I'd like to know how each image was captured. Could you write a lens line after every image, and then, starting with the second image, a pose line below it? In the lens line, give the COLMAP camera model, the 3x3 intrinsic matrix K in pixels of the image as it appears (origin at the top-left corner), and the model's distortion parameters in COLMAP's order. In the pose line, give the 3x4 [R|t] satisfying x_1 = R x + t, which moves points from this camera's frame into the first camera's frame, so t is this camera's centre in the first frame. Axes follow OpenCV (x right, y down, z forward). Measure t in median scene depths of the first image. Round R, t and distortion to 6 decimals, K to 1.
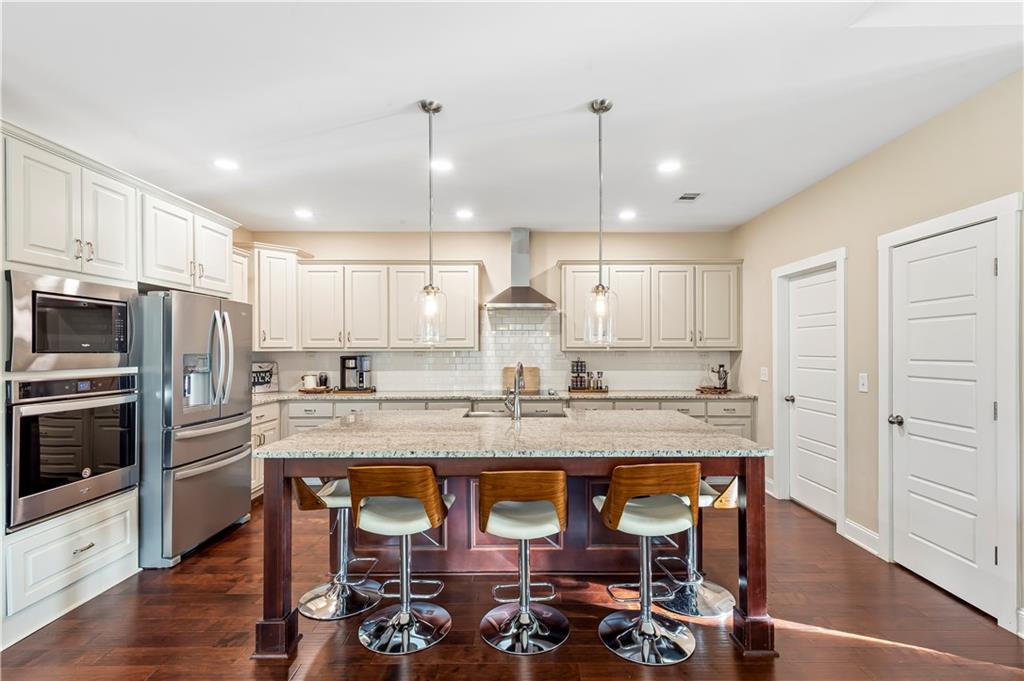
lens RADIAL K [[479.6, 0, 523.4], [0, 479.6, 351.6], [0, 0, 1]] dist [0.012951, -0.003810]
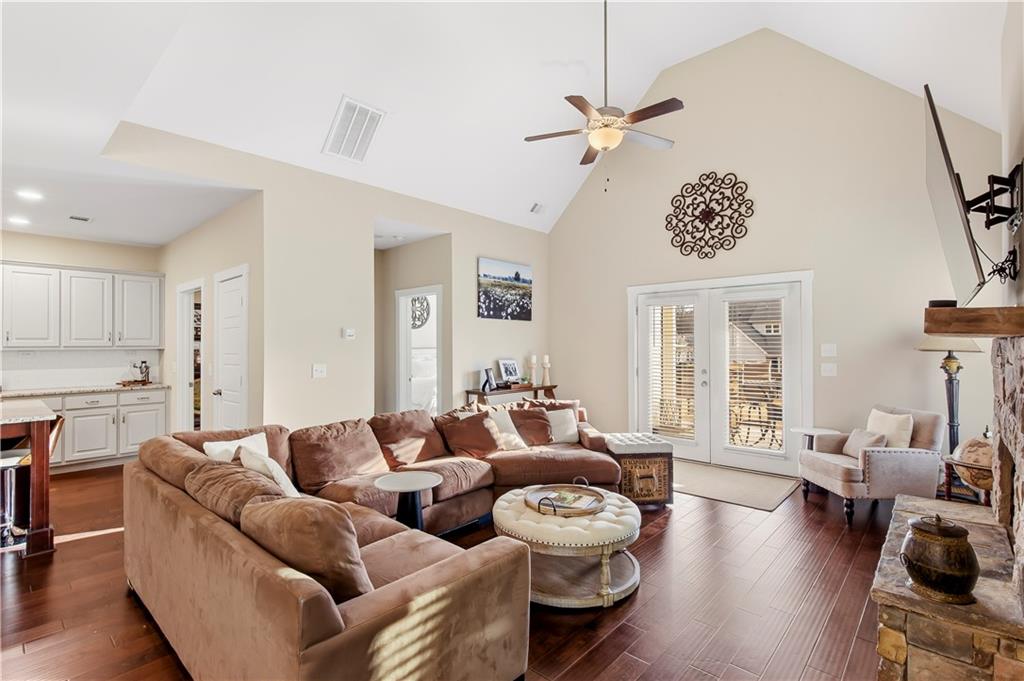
lens RADIAL K [[479.6, 0, 516.7], [0, 479.6, 338.9], [0, 0, 1]] dist [0.012951, -0.003810]
pose [[0.673717, 0.007391, 0.738952, 0.156962], [0.009024, 0.999793, -0.018227, 0.002966], [-0.738934, 0.018948, 0.673511, -0.469345]]
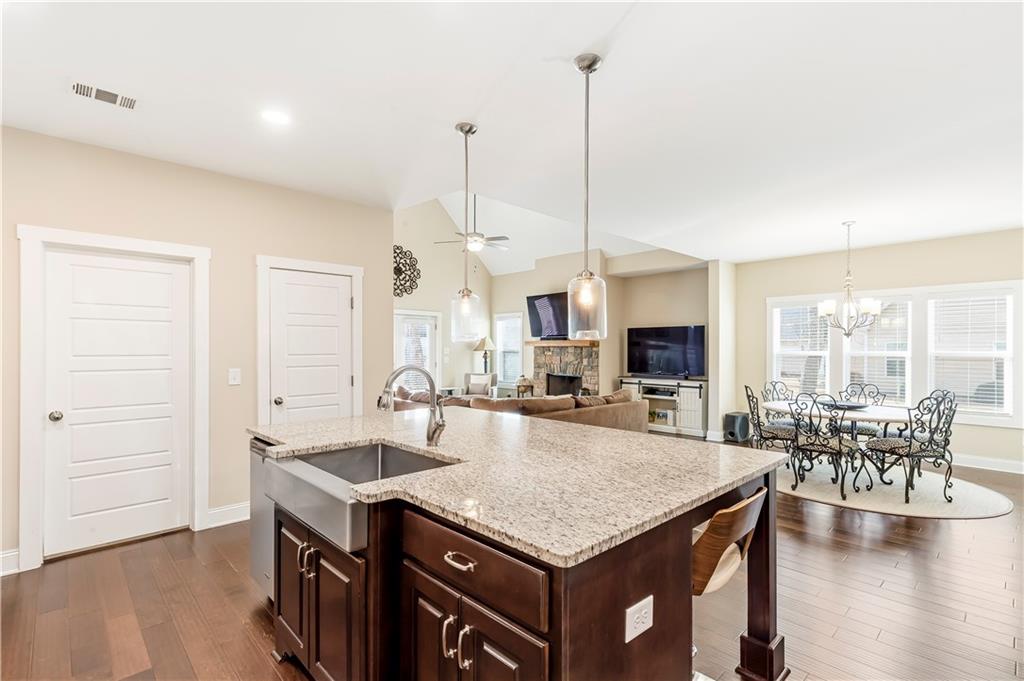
lens RADIAL K [[479.6, 0, 515.0], [0, 479.6, 347.4], [0, 0, 1]] dist [0.012951, -0.003810]
pose [[-0.690112, 0.002314, 0.723699, -0.369566], [0.004524, 0.999989, 0.001116, -0.001276], [-0.723689, 0.004044, -0.690115, 0.854242]]
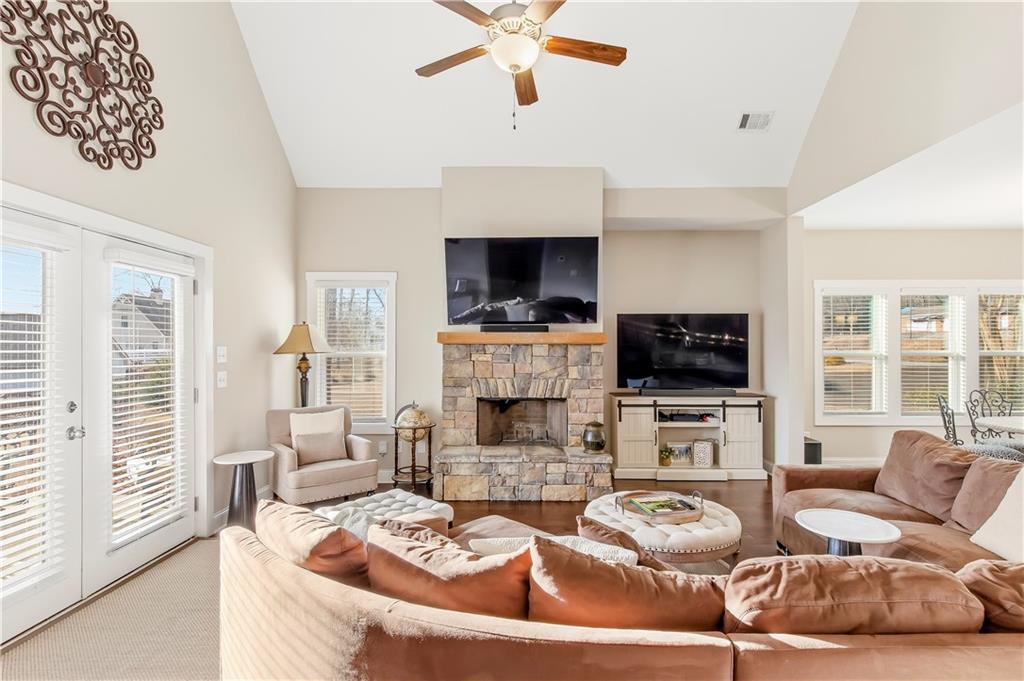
lens RADIAL K [[500.0, 0, 531.5], [0, 500.0, 345.3], [0, 0, 1]] dist [0.005512, -0.000977]
pose [[-0.999992, 0.001787, 0.003650, 0.768461], [0.001803, 0.999989, 0.004395, -0.003667], [-0.003642, 0.004401, -0.999984, 0.458297]]
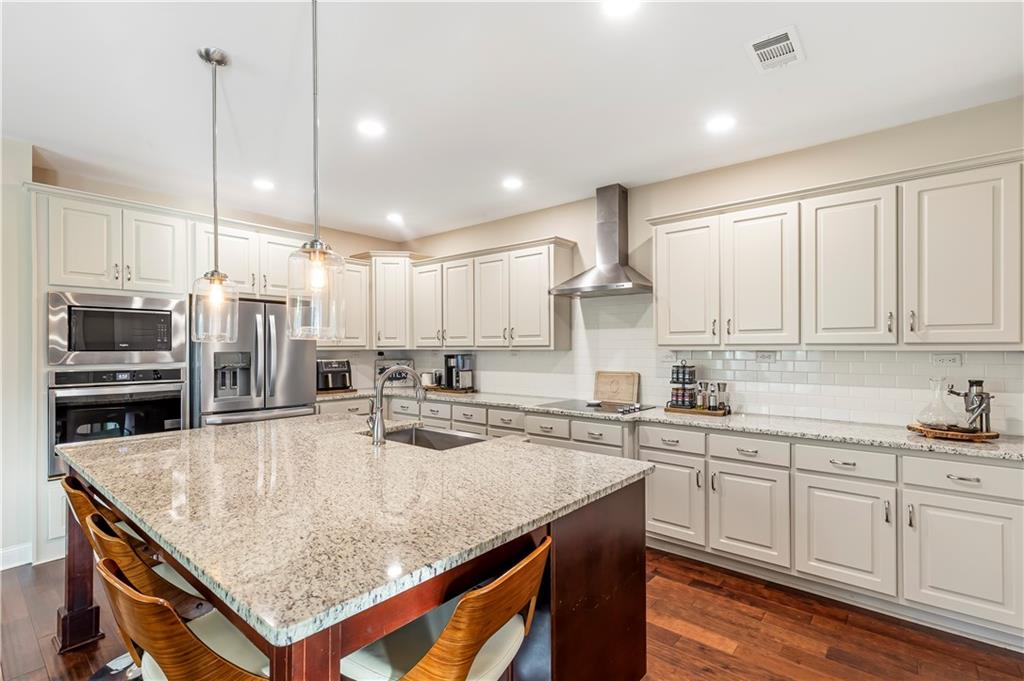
lens RADIAL K [[479.6, 0, 516.3], [0, 479.6, 347.0], [0, 0, 1]] dist [0.012951, -0.003810]
pose [[0.762890, -0.001604, -0.646526, 0.380337], [-0.002286, 0.999984, -0.005179, -0.002054], [0.646524, 0.005429, 0.762874, 0.349654]]
